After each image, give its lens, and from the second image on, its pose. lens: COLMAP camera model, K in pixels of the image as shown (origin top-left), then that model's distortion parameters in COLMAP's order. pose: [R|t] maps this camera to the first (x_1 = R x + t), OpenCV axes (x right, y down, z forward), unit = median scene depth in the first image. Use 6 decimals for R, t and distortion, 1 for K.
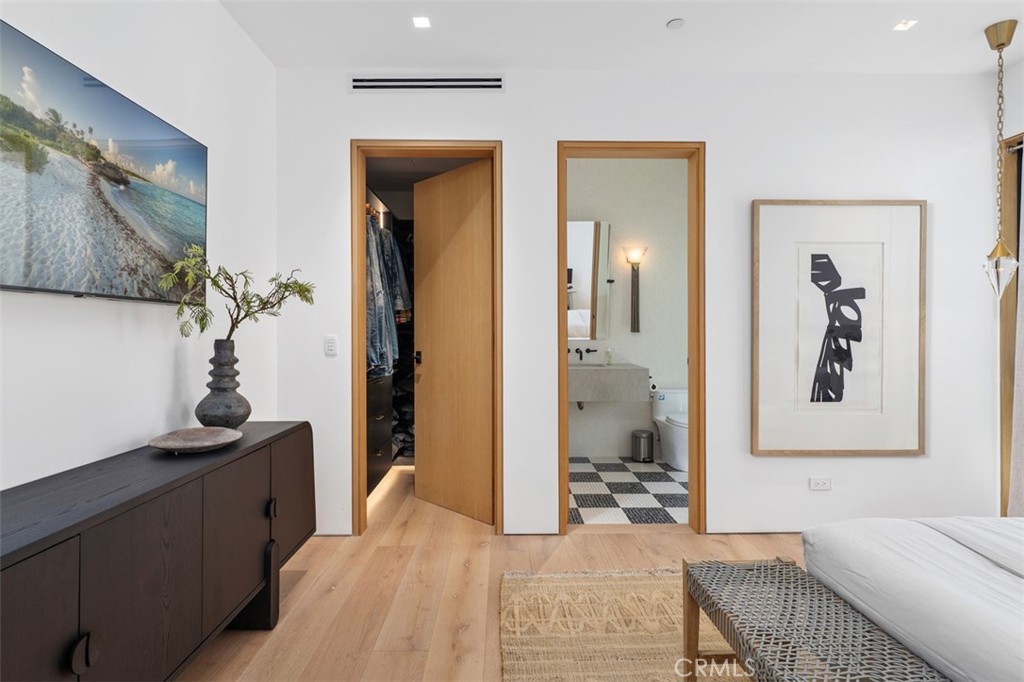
lens RADIAL K [[507.3, 0, 514.2], [0, 507.3, 334.5], [0, 0, 1]] dist [0.007353, -0.000694]
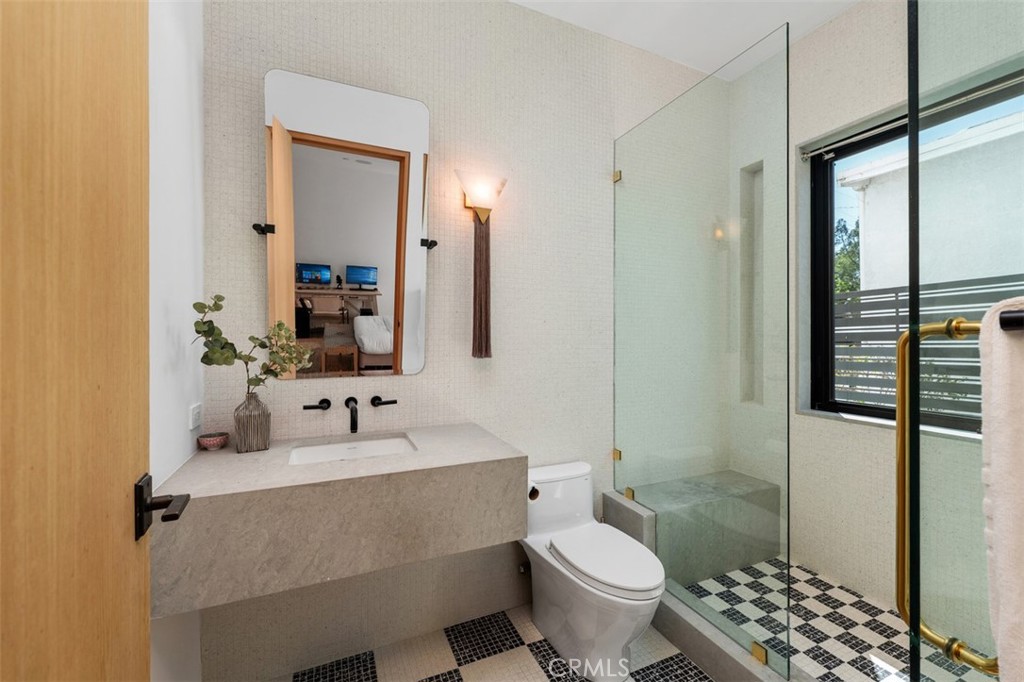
lens RADIAL K [[421.2, 0, 511.6], [0, 421.2, 338.4], [0, 0, 1]] dist [-0.001059, 0.000042]
pose [[0.922033, 0.005313, 0.387075, 0.179407], [-0.002132, 0.999960, -0.008647, -0.027833], [-0.387106, 0.007148, 0.922008, 0.997162]]
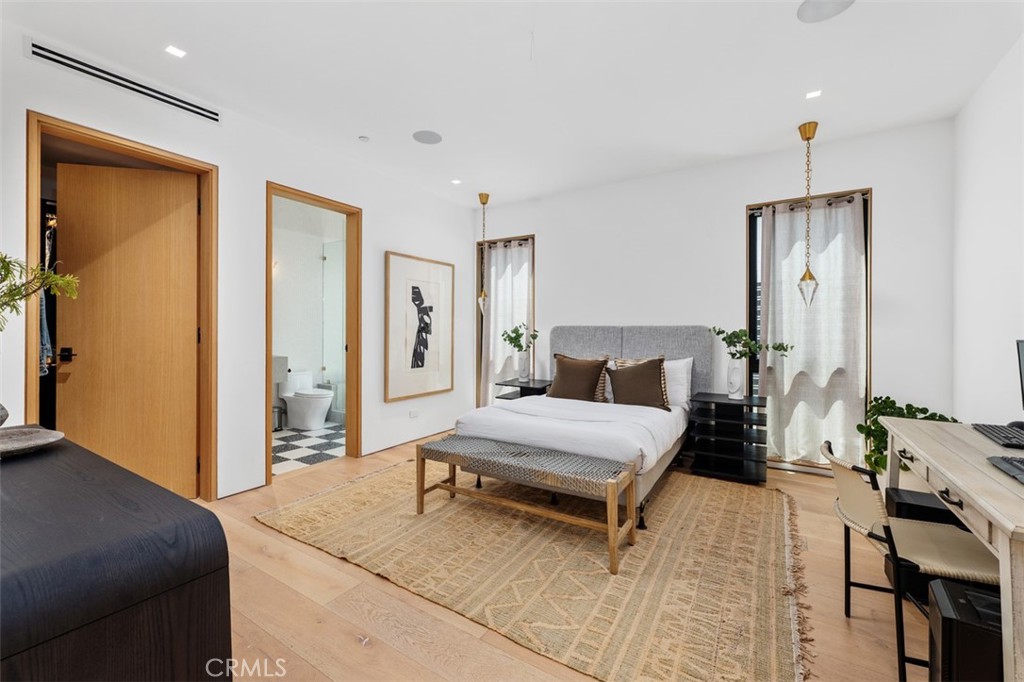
lens RADIAL K [[421.2, 0, 513.6], [0, 421.2, 330.7], [0, 0, 1]] dist [-0.001059, 0.000042]
pose [[0.544896, 0.002883, 0.838499, -0.465081], [-0.002270, 0.999995, -0.001963, 0.001905], [-0.838501, -0.000834, 0.544900, -0.110209]]
